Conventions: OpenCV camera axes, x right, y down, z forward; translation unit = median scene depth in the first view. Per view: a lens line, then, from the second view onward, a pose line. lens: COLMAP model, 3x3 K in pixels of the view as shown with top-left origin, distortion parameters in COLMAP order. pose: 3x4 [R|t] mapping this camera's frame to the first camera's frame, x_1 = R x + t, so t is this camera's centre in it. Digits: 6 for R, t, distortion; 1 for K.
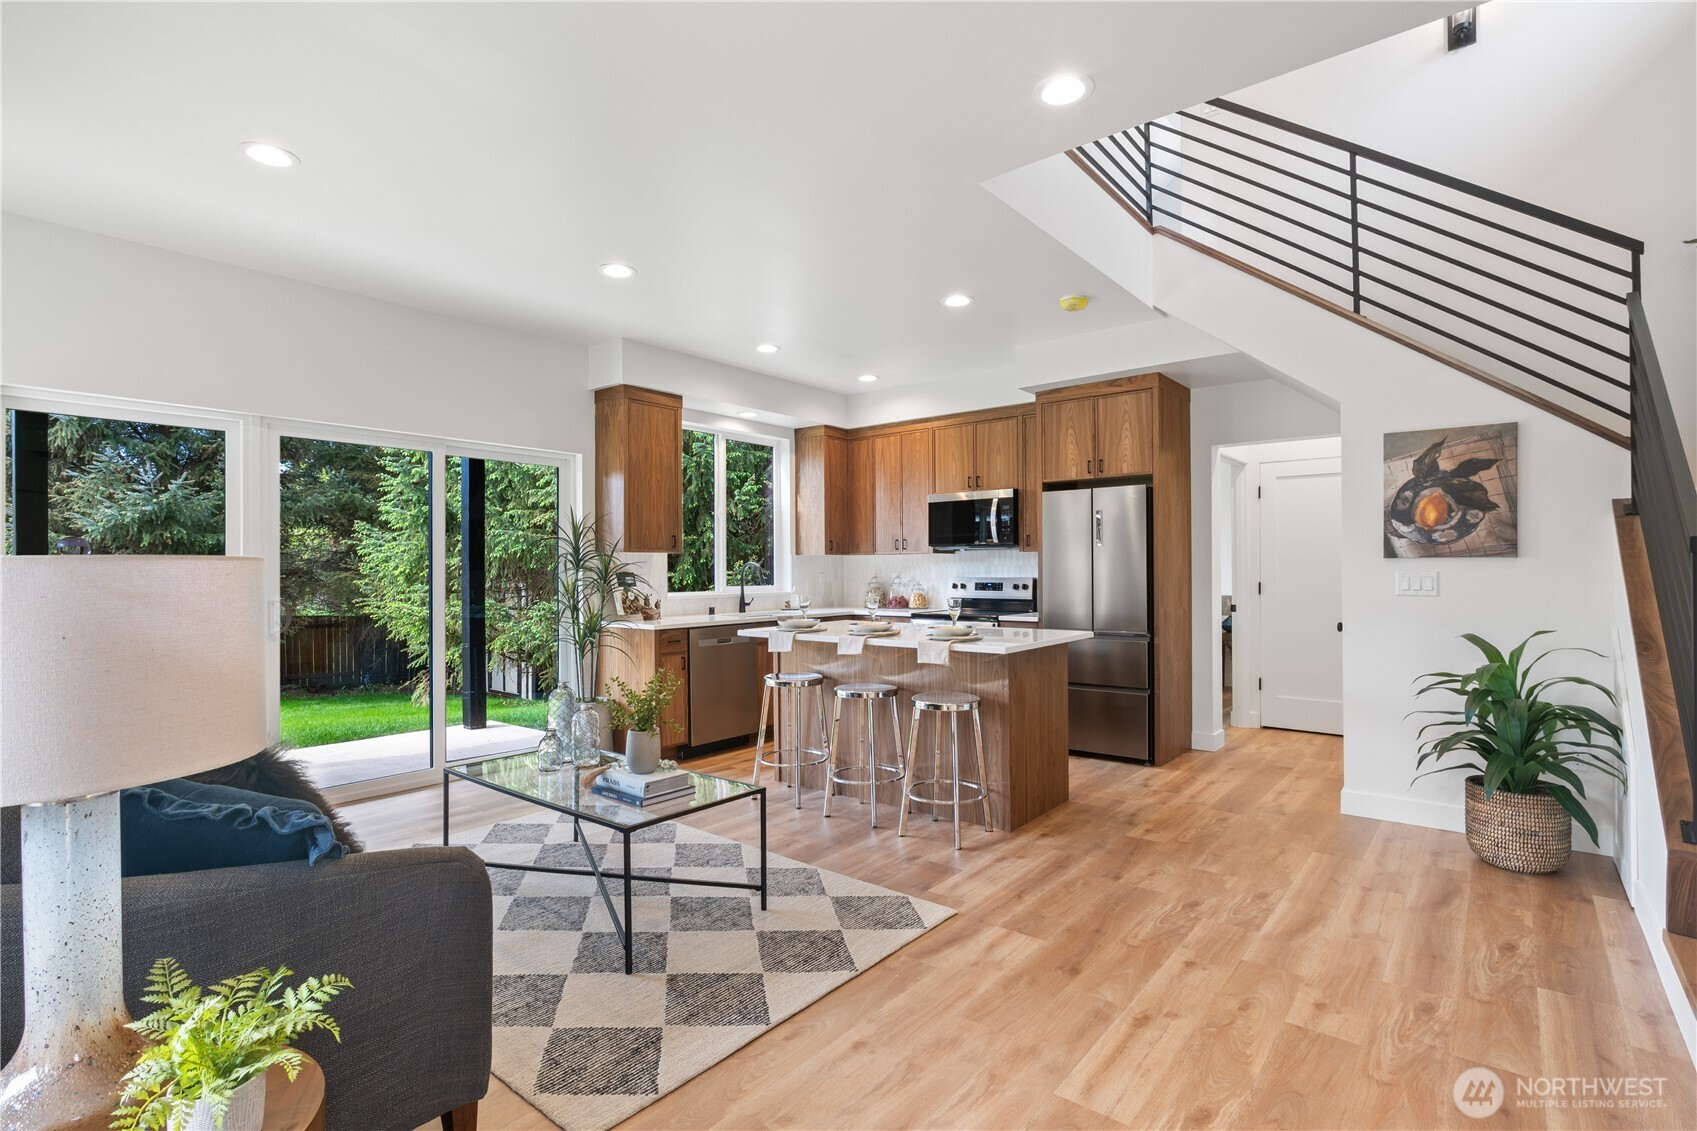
lens RADIAL K [[799.2, 0, 833.2], [0, 799.2, 567.8], [0, 0, 1]] dist [0.000678, 0.000101]
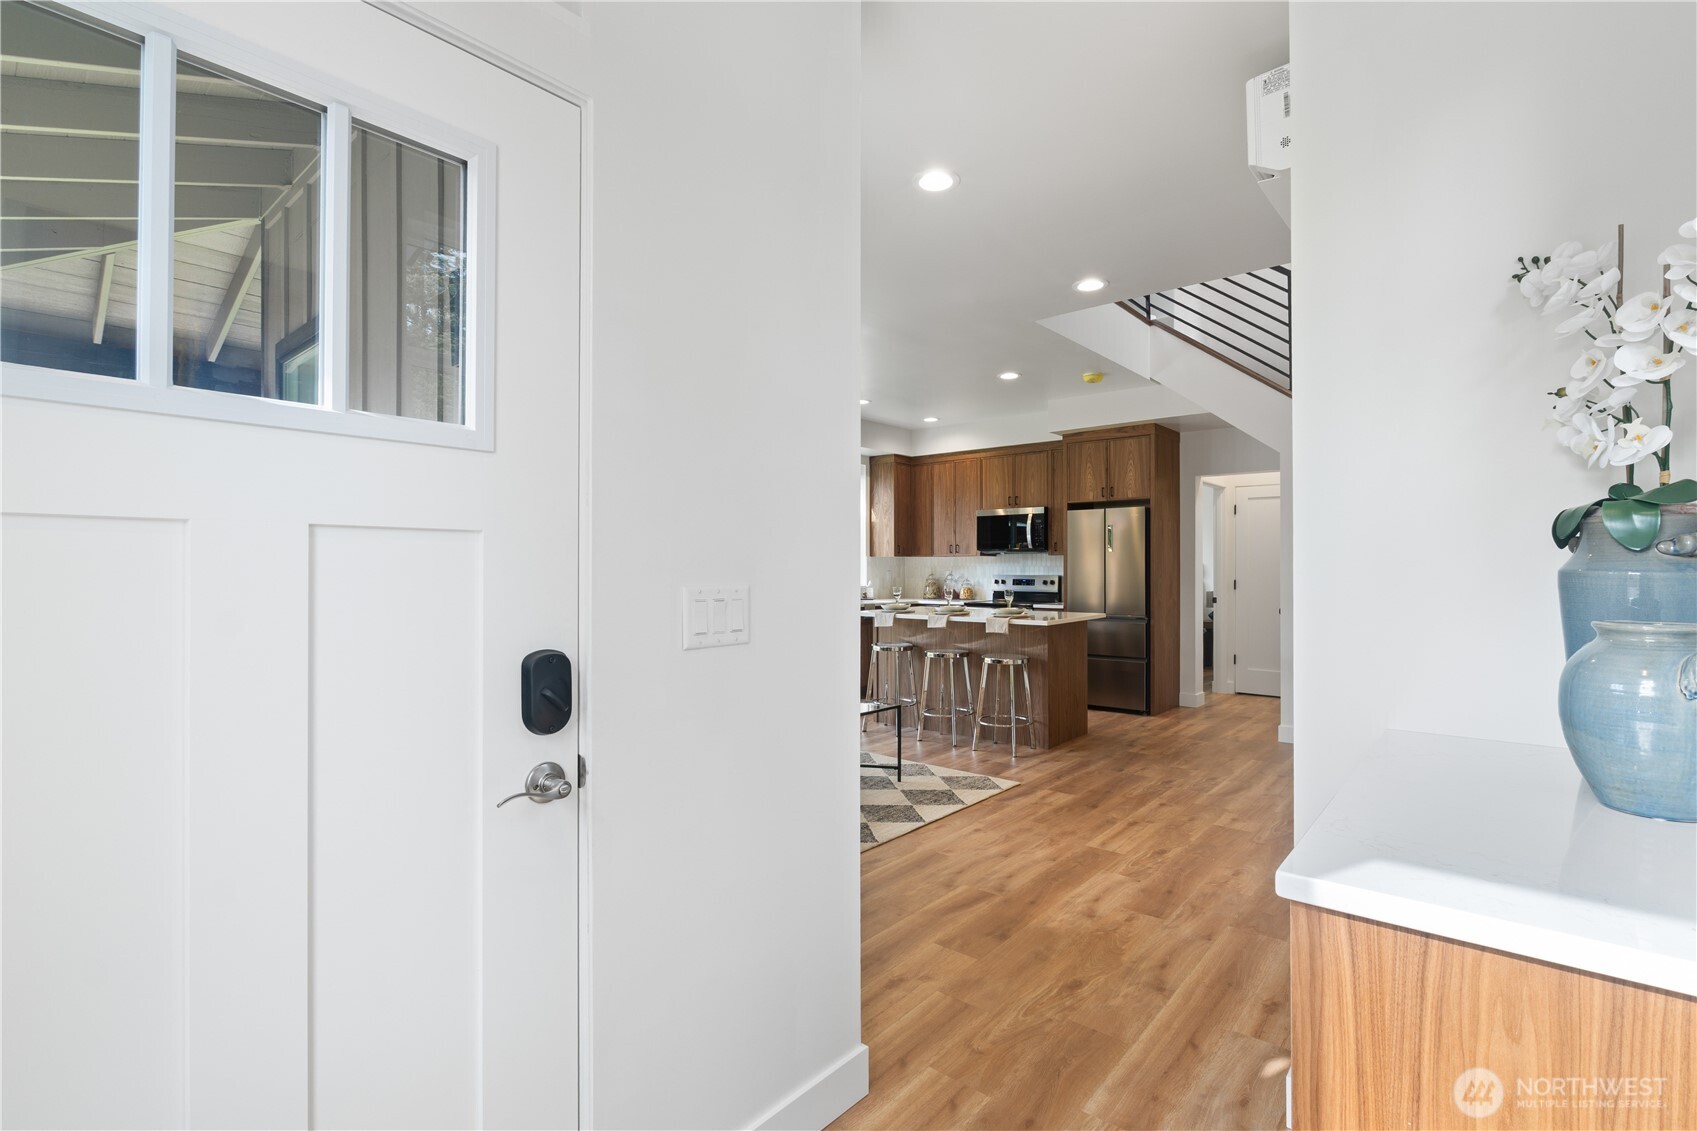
lens RADIAL K [[785.9, 0, 848.5], [0, 785.9, 565.5], [0, 0, 1]] dist [-0.001208, -0.000364]
pose [[0.999983, 0.005806, 0.000507, -0.109935], [-0.005806, 0.999983, -0.000372, -0.001491], [-0.000509, 0.000369, 1.000000, -0.327794]]
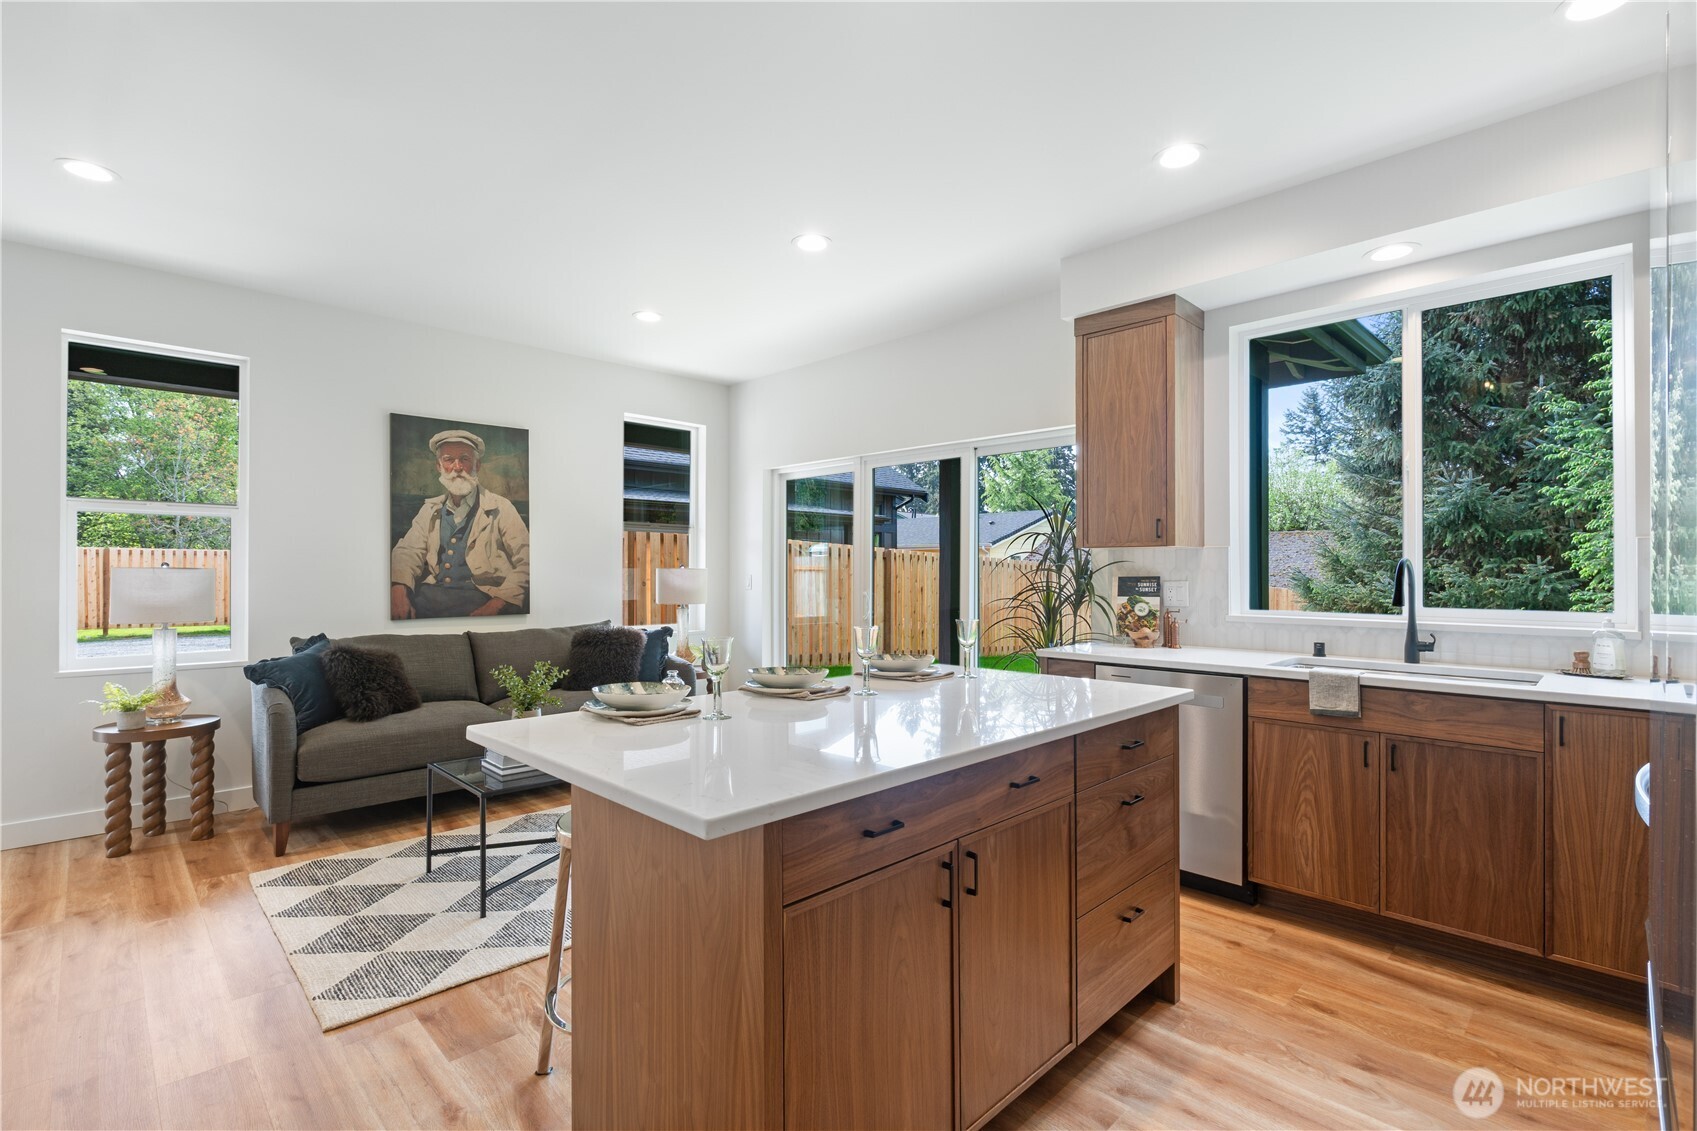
lens RADIAL K [[774.9, 0, 860.6], [0, 774.9, 568.6], [0, 0, 1]] dist [-0.005491, -0.000851]
pose [[-0.079679, 0.002856, -0.996816, 0.476687], [0.000849, 0.999996, 0.002797, -0.003140], [0.996820, -0.000623, -0.079681, 0.888652]]
